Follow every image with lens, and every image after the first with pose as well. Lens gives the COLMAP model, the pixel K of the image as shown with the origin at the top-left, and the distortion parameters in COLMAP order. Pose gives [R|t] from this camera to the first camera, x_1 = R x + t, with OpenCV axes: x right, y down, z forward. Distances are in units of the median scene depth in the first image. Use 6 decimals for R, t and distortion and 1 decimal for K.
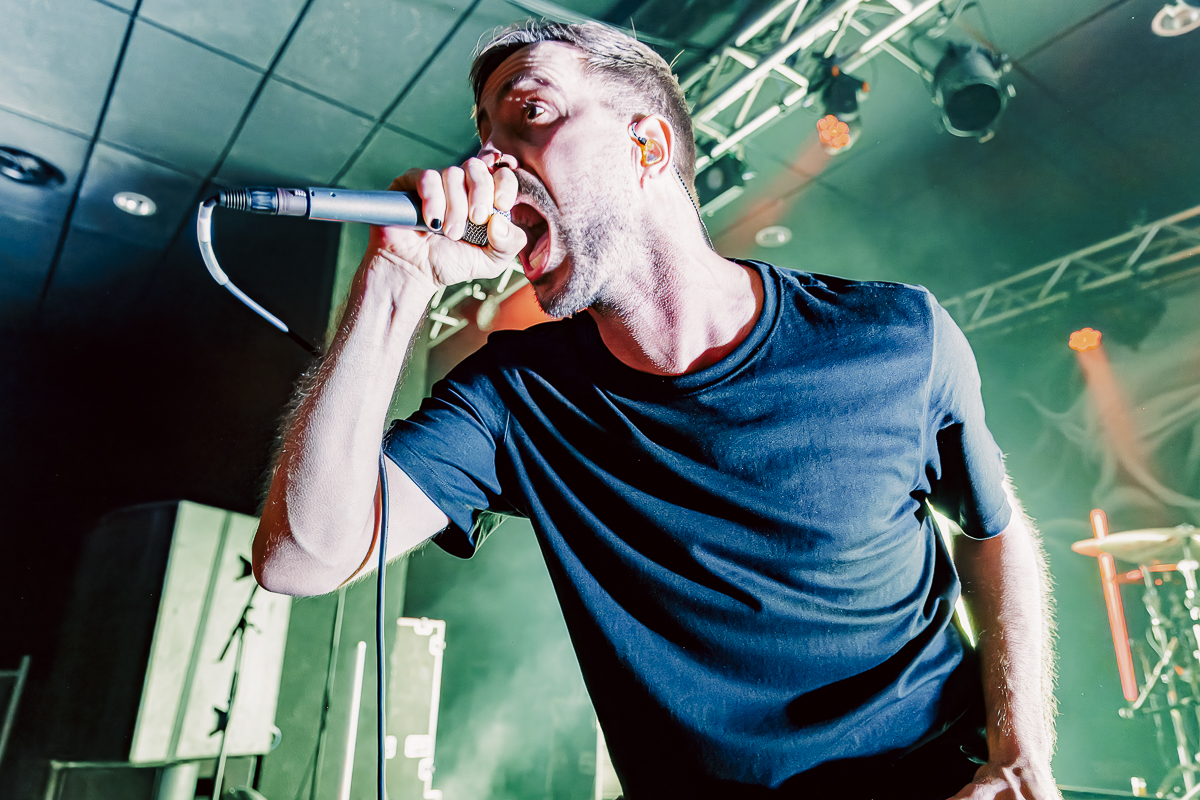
lens RADIAL K [[856.4, 0, 600.0], [0, 856.4, 395.2], [0, 0, 1]] dist [0.054486, 0.003055]
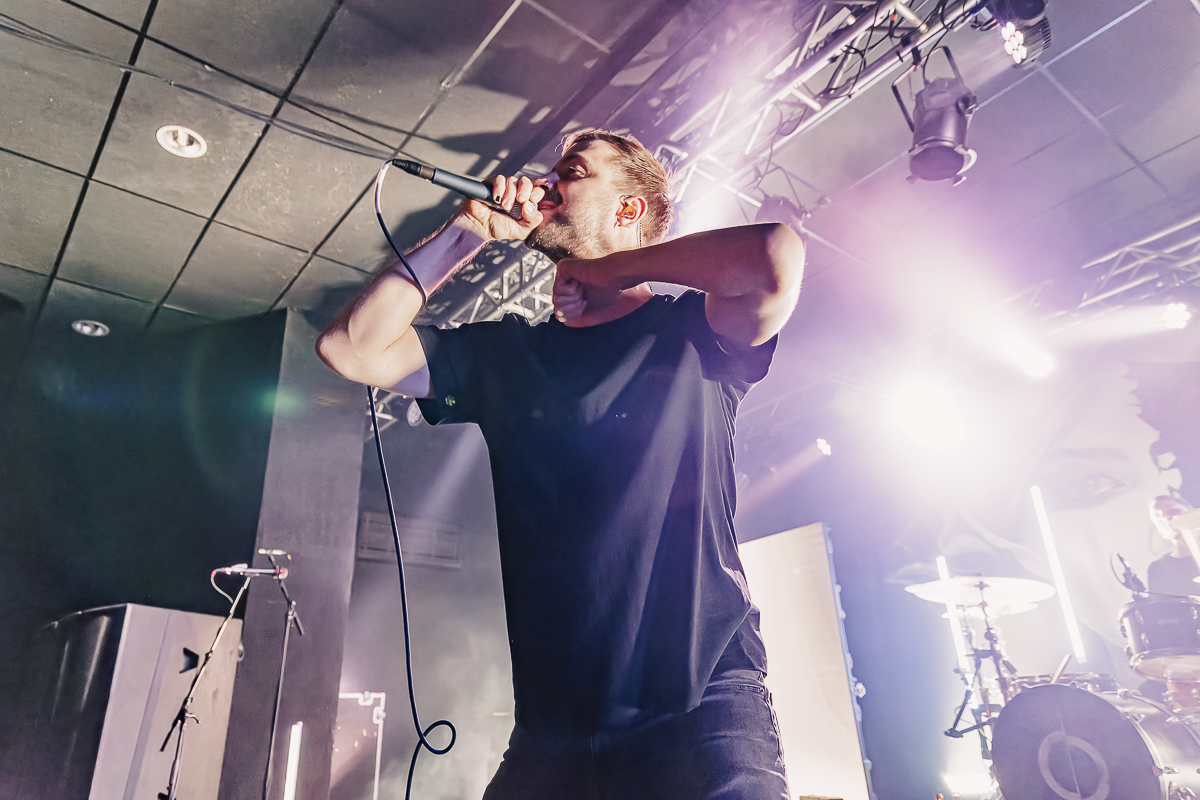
lens RADIAL K [[793.4, 0, 603.4], [0, 793.4, 393.2], [0, 0, 1]] dist [0.059850, -0.000325]
pose [[0.996647, -0.044886, 0.068403, 0.059261], [0.050191, 0.995696, -0.077915, -0.031534], [-0.064612, 0.081087, 0.994611, -0.088841]]
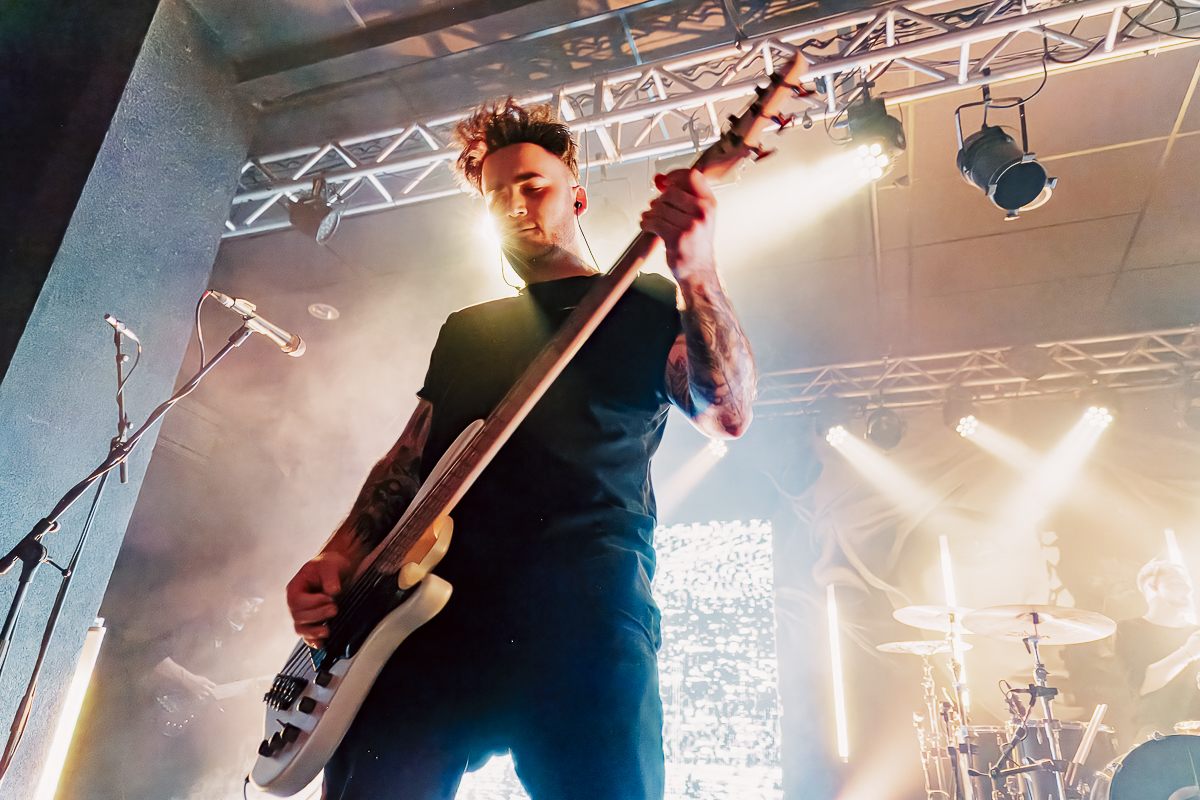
lens RADIAL K [[793.4, 0, 606.5], [0, 793.4, 394.5], [0, 0, 1]] dist [0.059850, -0.000325]
pose [[0.825612, 0.263398, 0.498985, -0.313322], [-0.222865, 0.964675, -0.140472, 0.127661], [-0.518358, 0.004769, 0.855150, 0.311699]]
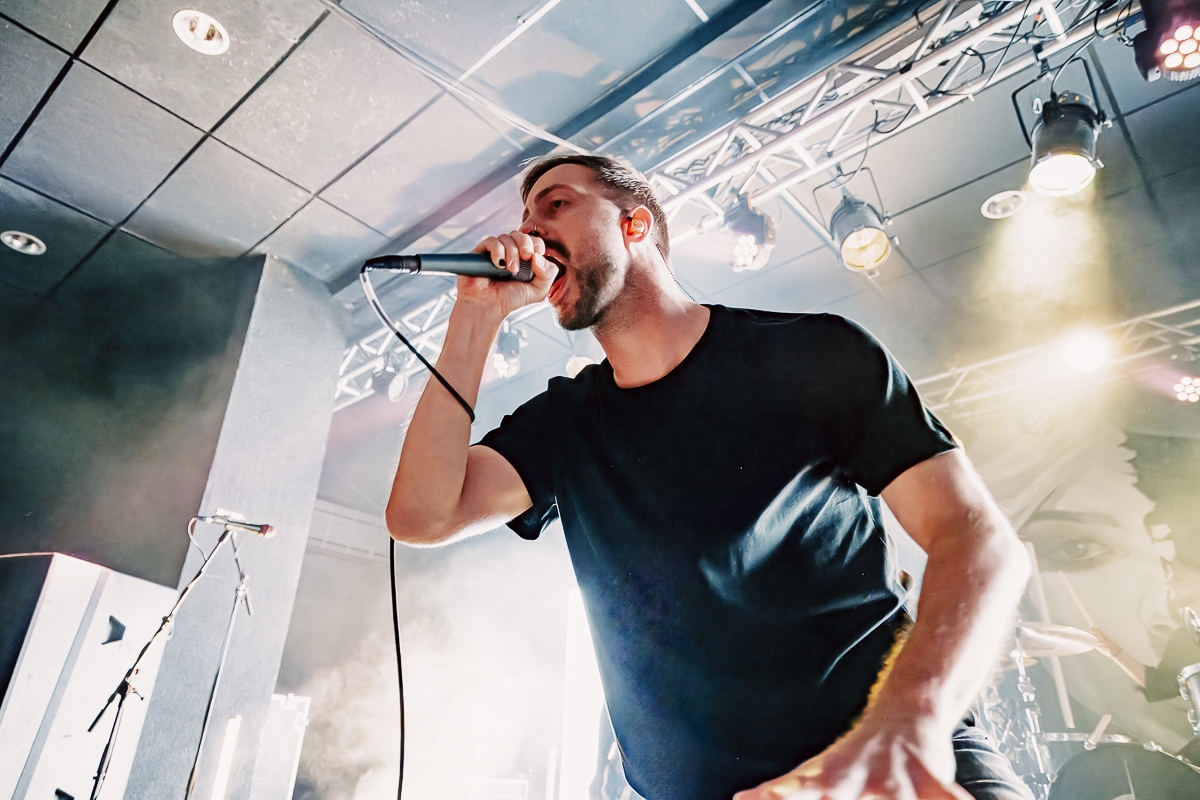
lens RADIAL K [[793.4, 0, 610.8], [0, 793.4, 392.1], [0, 0, 1]] dist [0.059850, -0.000325]
pose [[0.978329, 0.093415, 0.184785, -0.072022], [-0.070515, 0.989413, -0.126845, 0.019462], [-0.194678, 0.111067, 0.974559, 0.016228]]
